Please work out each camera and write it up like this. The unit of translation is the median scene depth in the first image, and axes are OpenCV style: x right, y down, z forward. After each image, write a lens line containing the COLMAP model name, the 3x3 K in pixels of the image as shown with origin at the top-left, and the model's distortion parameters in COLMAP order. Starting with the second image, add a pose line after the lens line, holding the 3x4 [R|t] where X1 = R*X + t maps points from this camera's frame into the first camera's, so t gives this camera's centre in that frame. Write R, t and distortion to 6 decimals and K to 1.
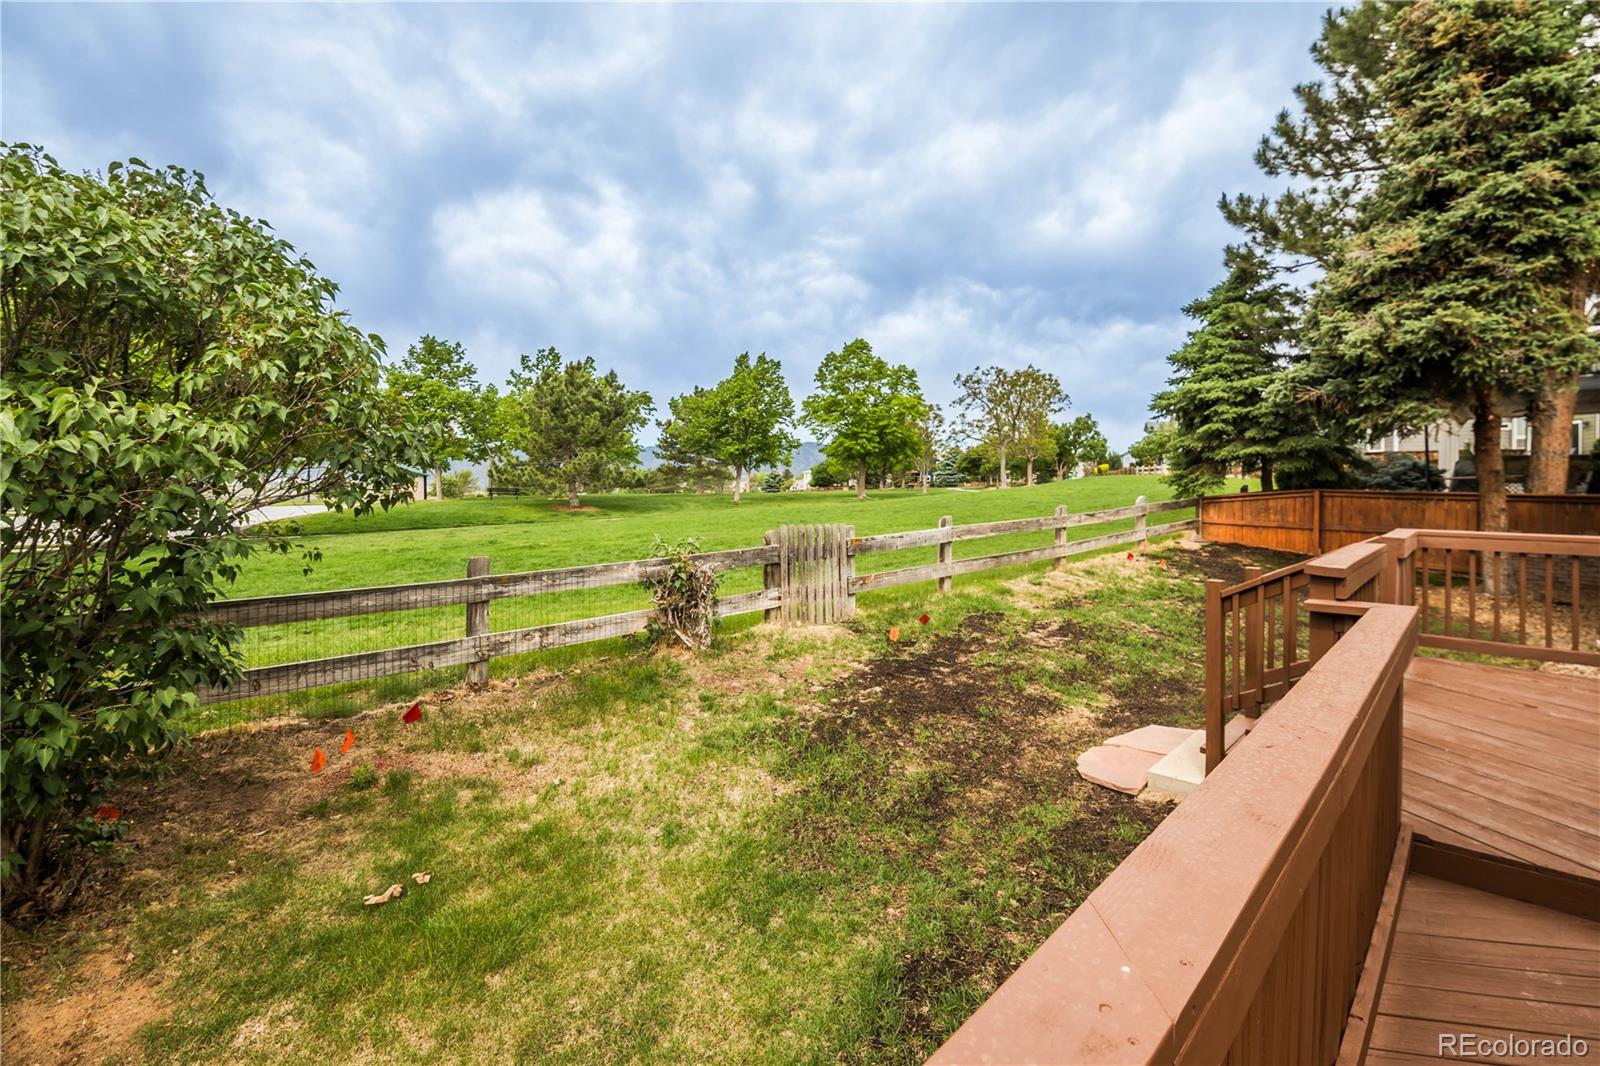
lens RADIAL K [[724.1, 0, 818.1], [0, 724.1, 504.5], [0, 0, 1]] dist [-0.002089, -0.006436]
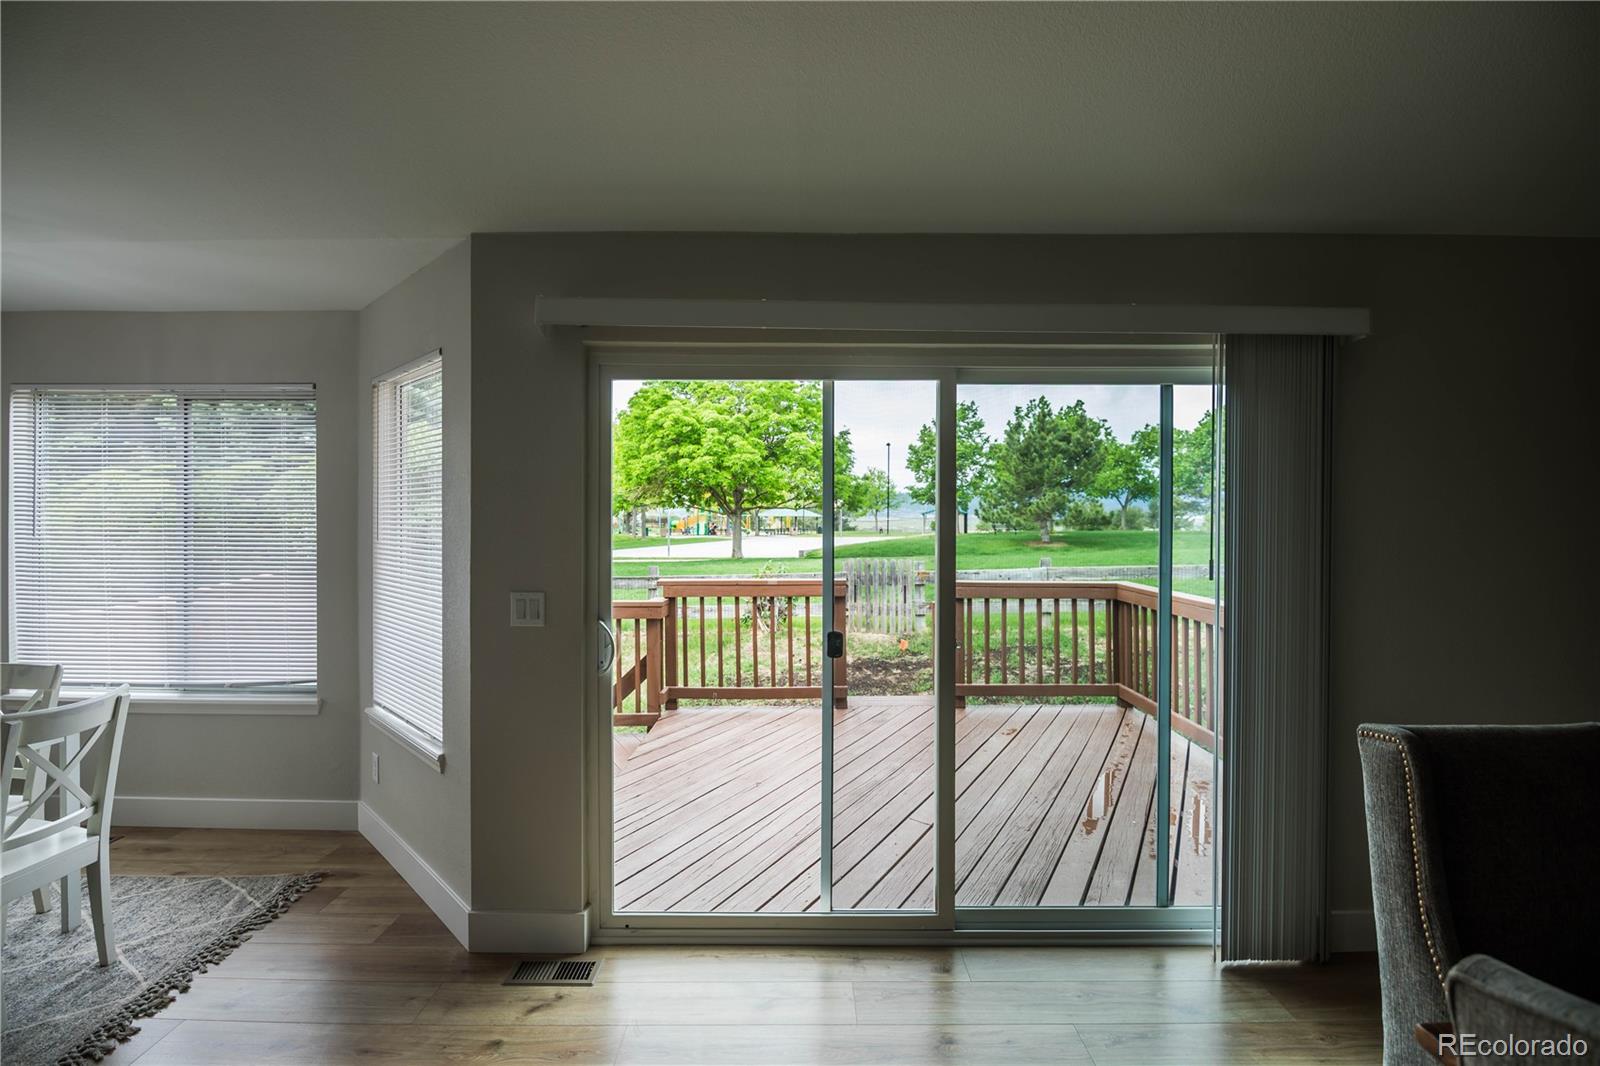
lens RADIAL K [[724.1, 0, 802.3], [0, 724.1, 525.5], [0, 0, 1]] dist [-0.002089, -0.006436]
pose [[0.682269, 0.005216, -0.731083, 0.242305], [-0.018573, 0.999775, -0.010200, -0.005202], [0.730866, 0.020538, 0.682212, -0.008910]]
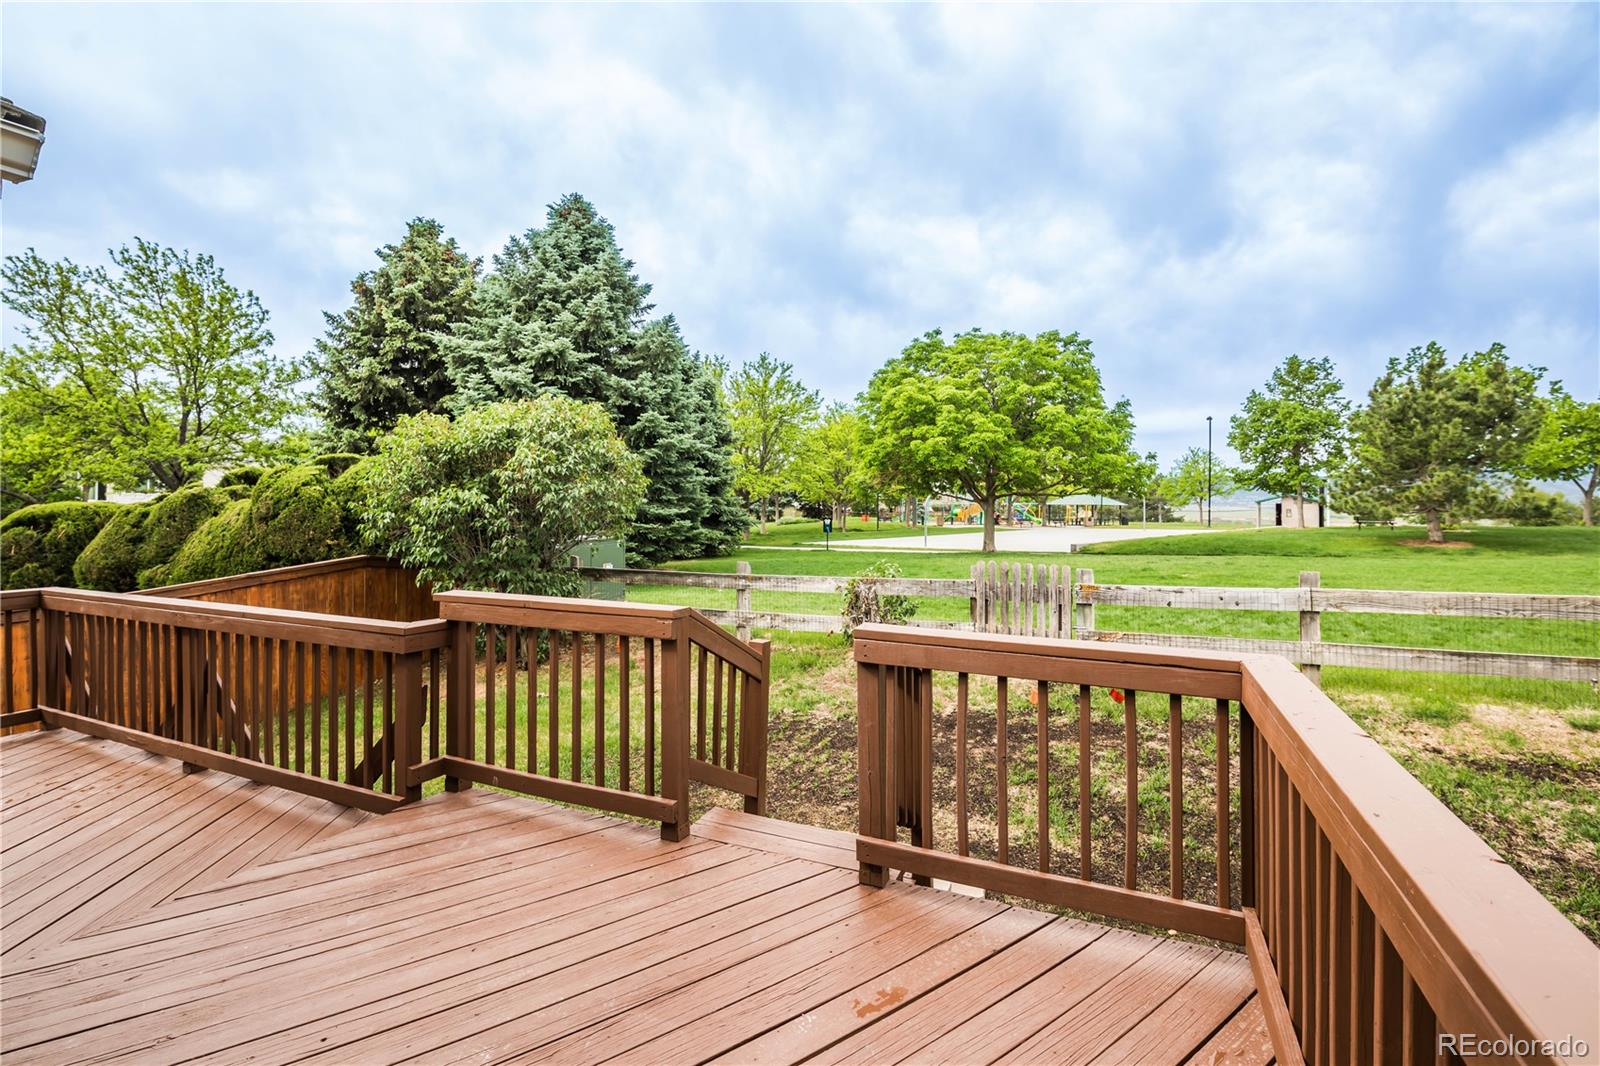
lens RADIAL K [[724.1, 0, 801.5], [0, 724.1, 500.5], [0, 0, 1]] dist [-0.002089, -0.006436]
pose [[0.316760, -0.008840, -0.948465, 0.216840], [-0.028959, 0.999400, -0.018986, -0.007668], [0.948064, 0.033480, 0.316314, 0.117461]]
